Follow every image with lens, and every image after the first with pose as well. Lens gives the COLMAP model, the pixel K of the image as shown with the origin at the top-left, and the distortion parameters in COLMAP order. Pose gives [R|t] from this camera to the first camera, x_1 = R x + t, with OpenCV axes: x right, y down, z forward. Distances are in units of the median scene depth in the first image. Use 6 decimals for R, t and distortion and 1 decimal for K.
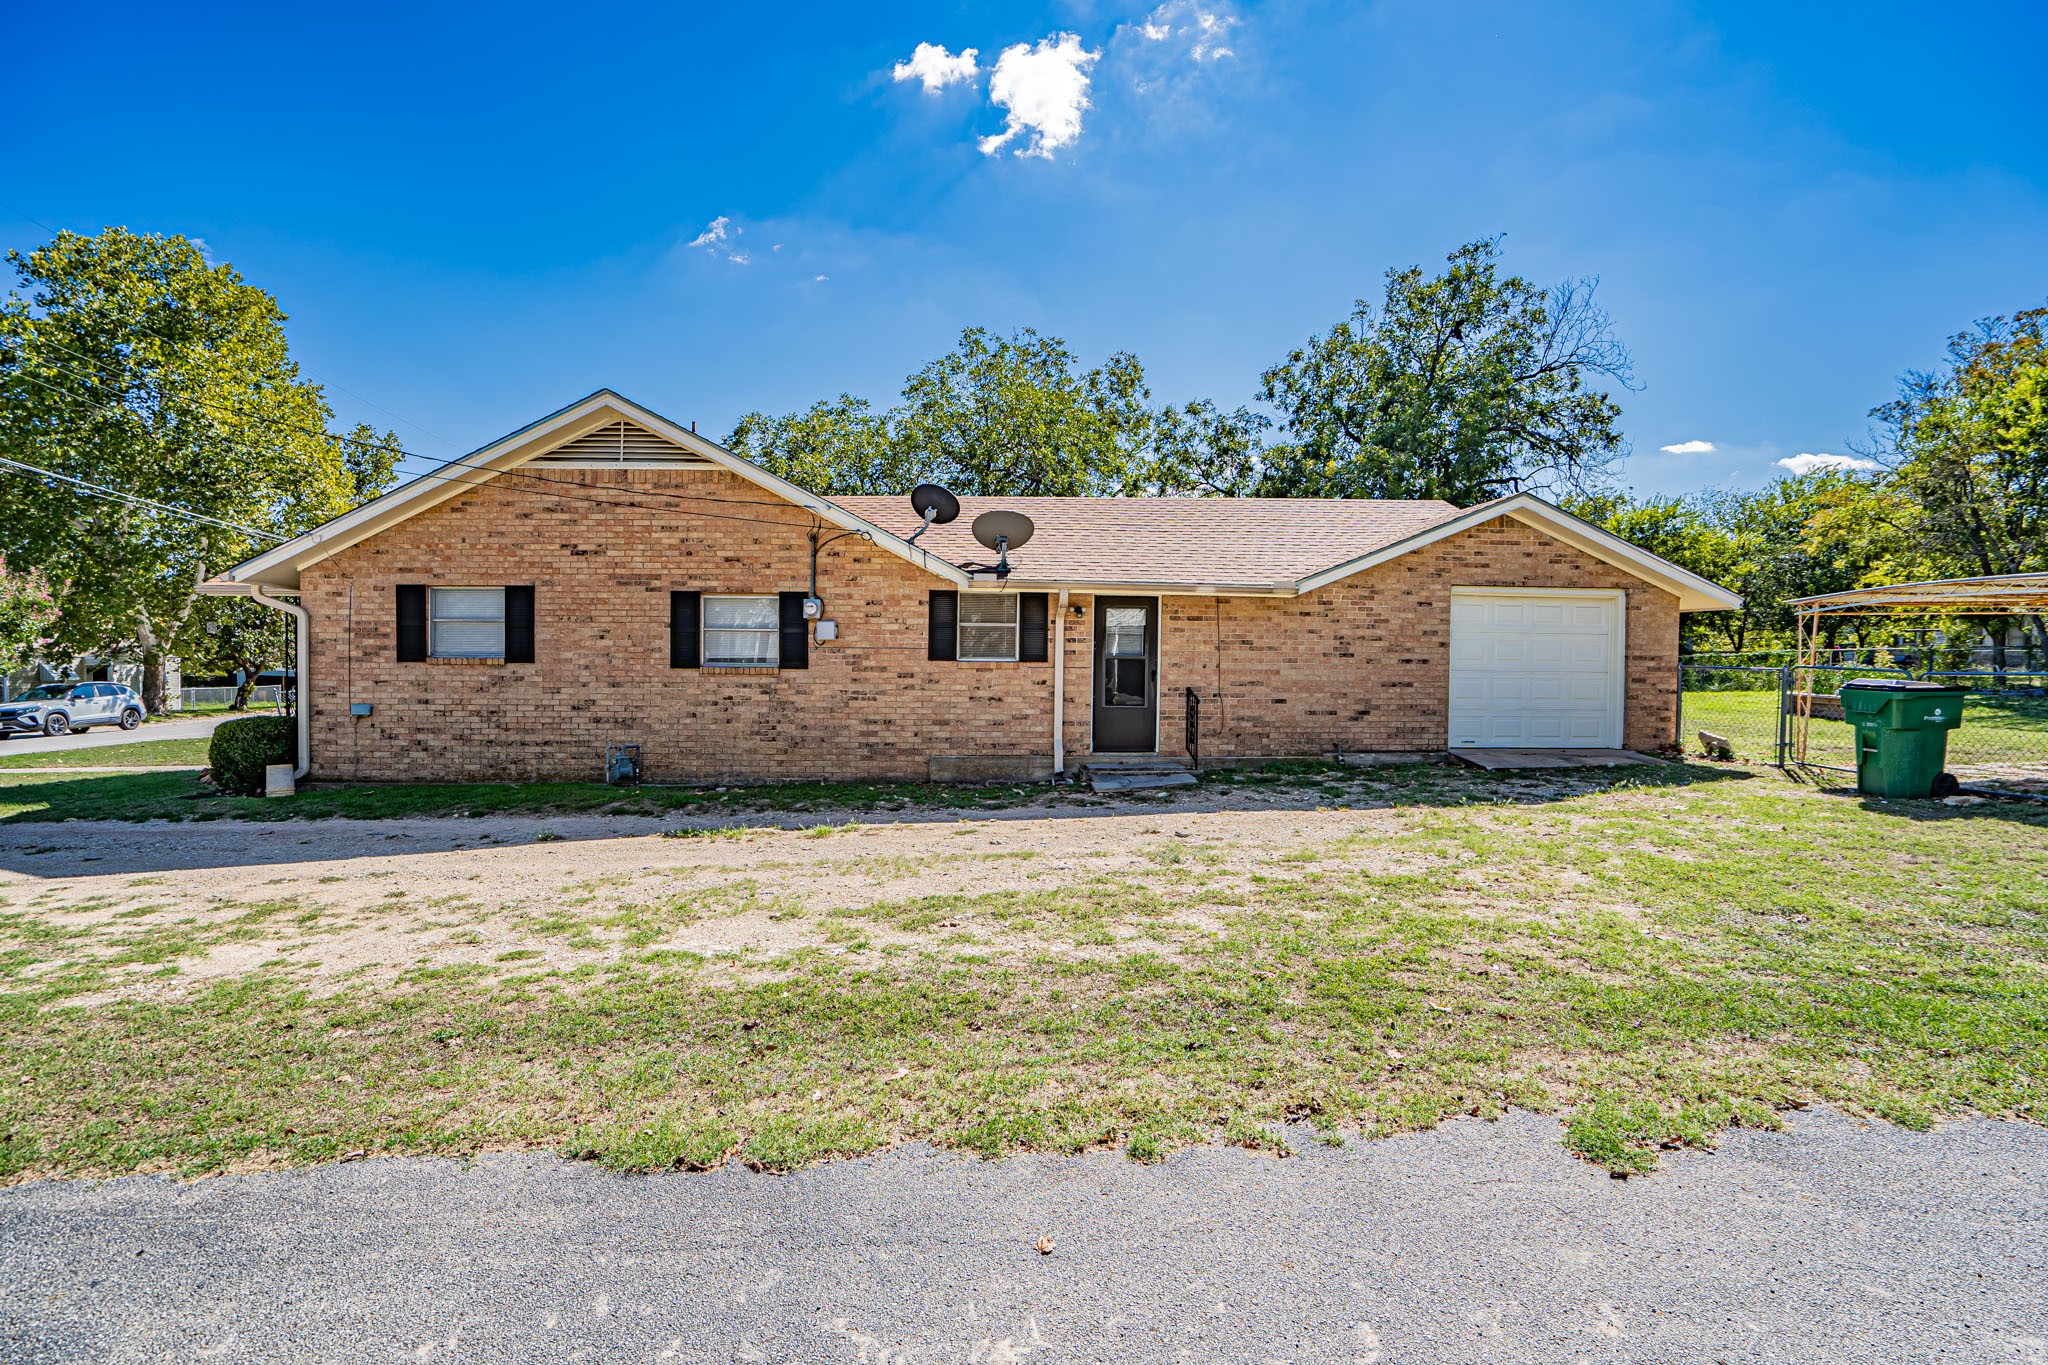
lens RADIAL K [[918.1, 0, 1129.6], [0, 918.1, 679.5], [0, 0, 1]] dist [-0.028359, 0.000432]
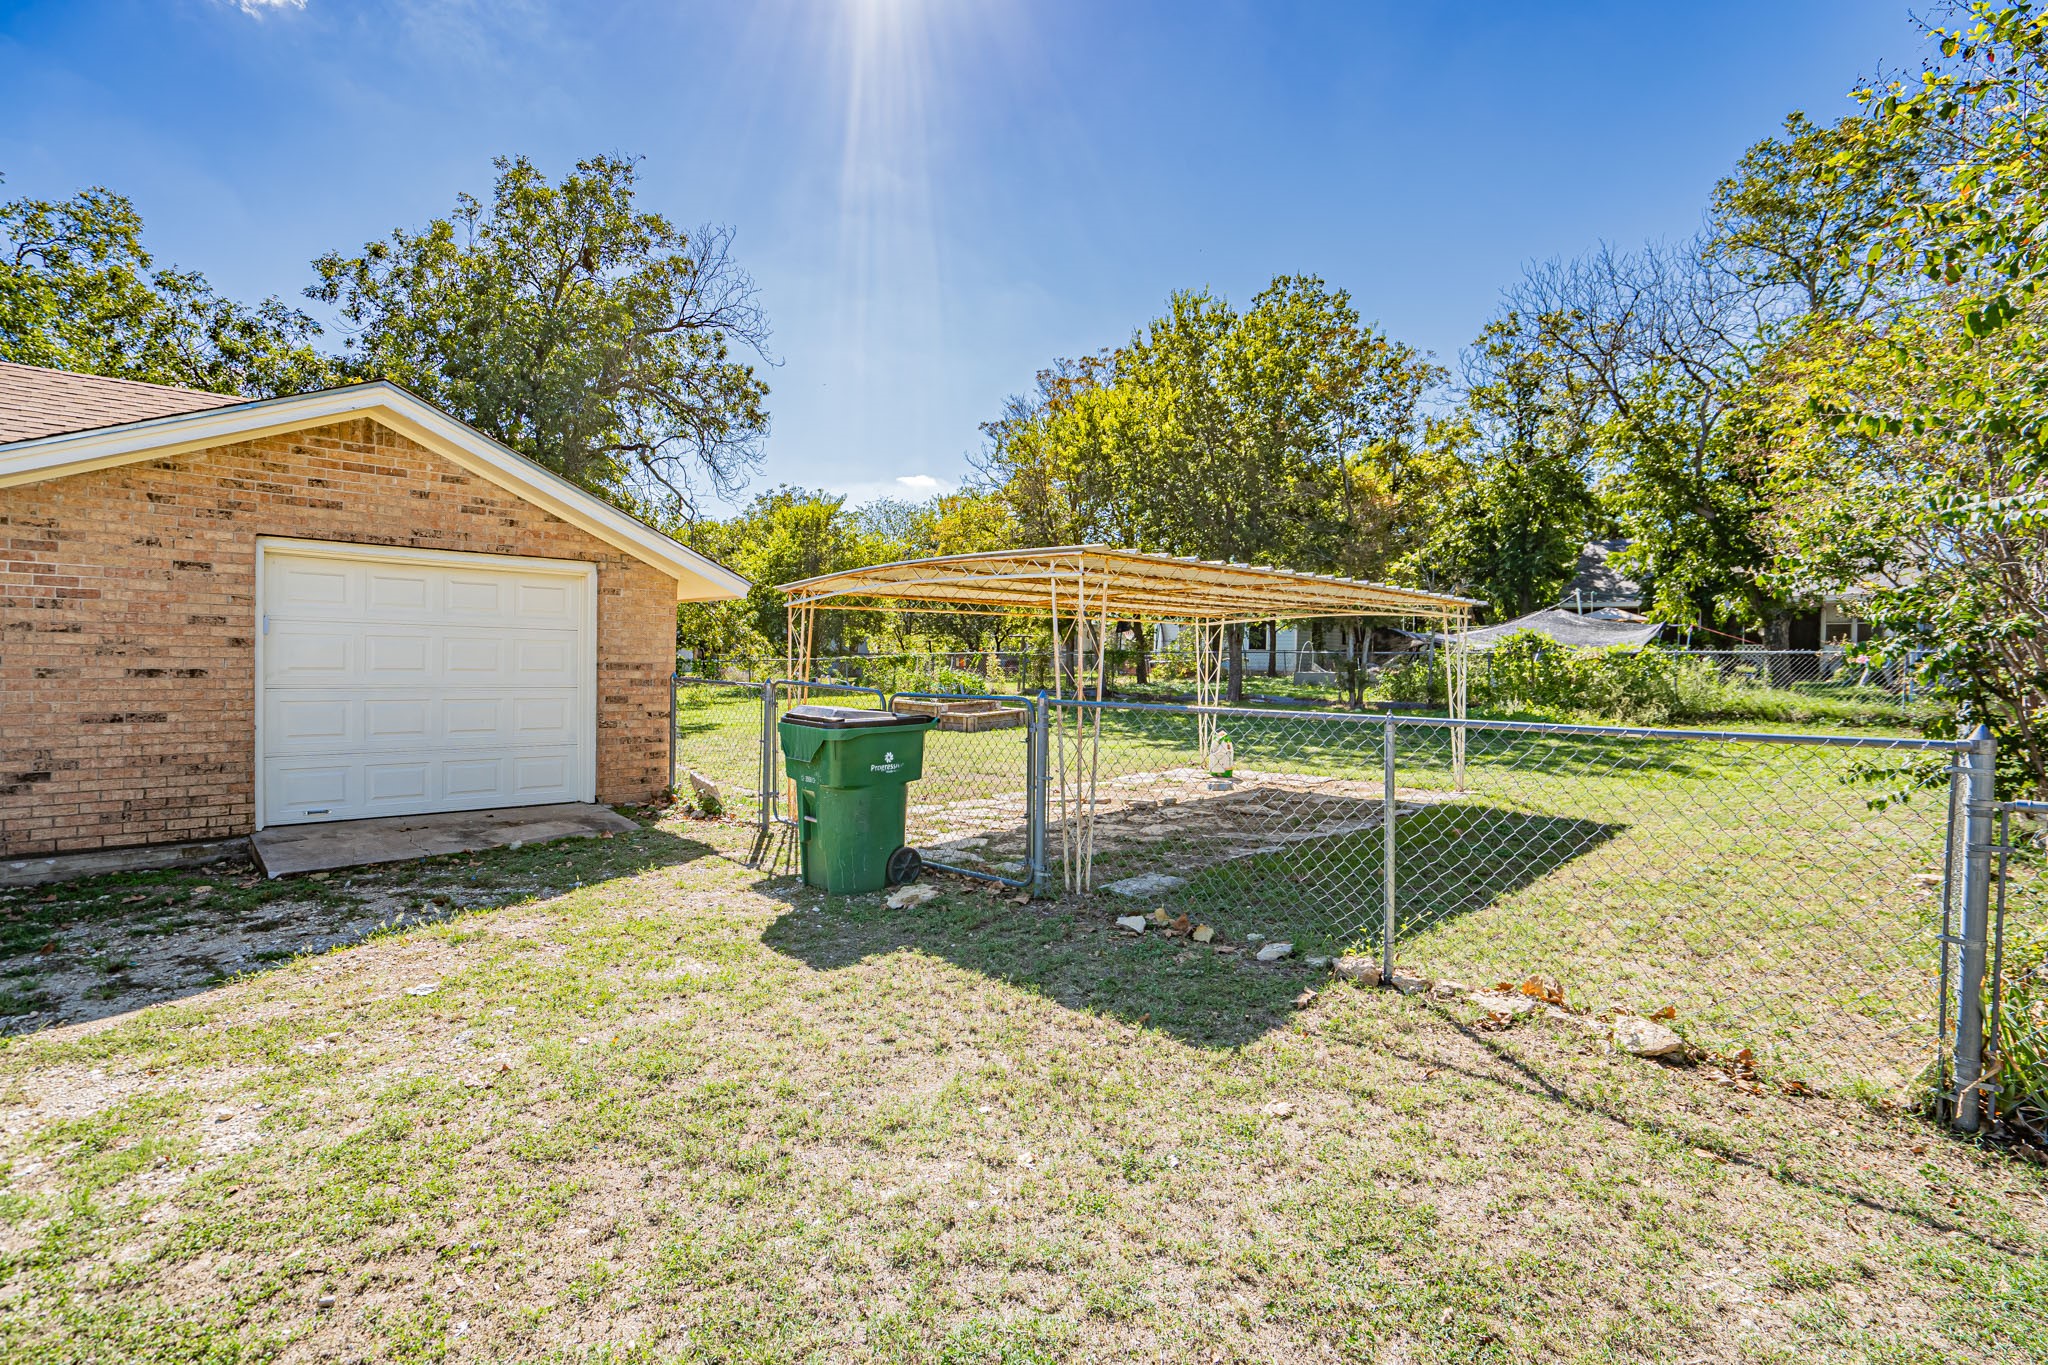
lens RADIAL K [[951.1, 0, 1043.1], [0, 951.1, 702.2], [0, 0, 1]] dist [-0.005965, 0.000295]
pose [[0.758224, -0.024967, 0.651516, 0.336871], [0.010277, 0.999600, 0.026347, -0.012229], [-0.651914, -0.013281, 0.758177, 0.256666]]
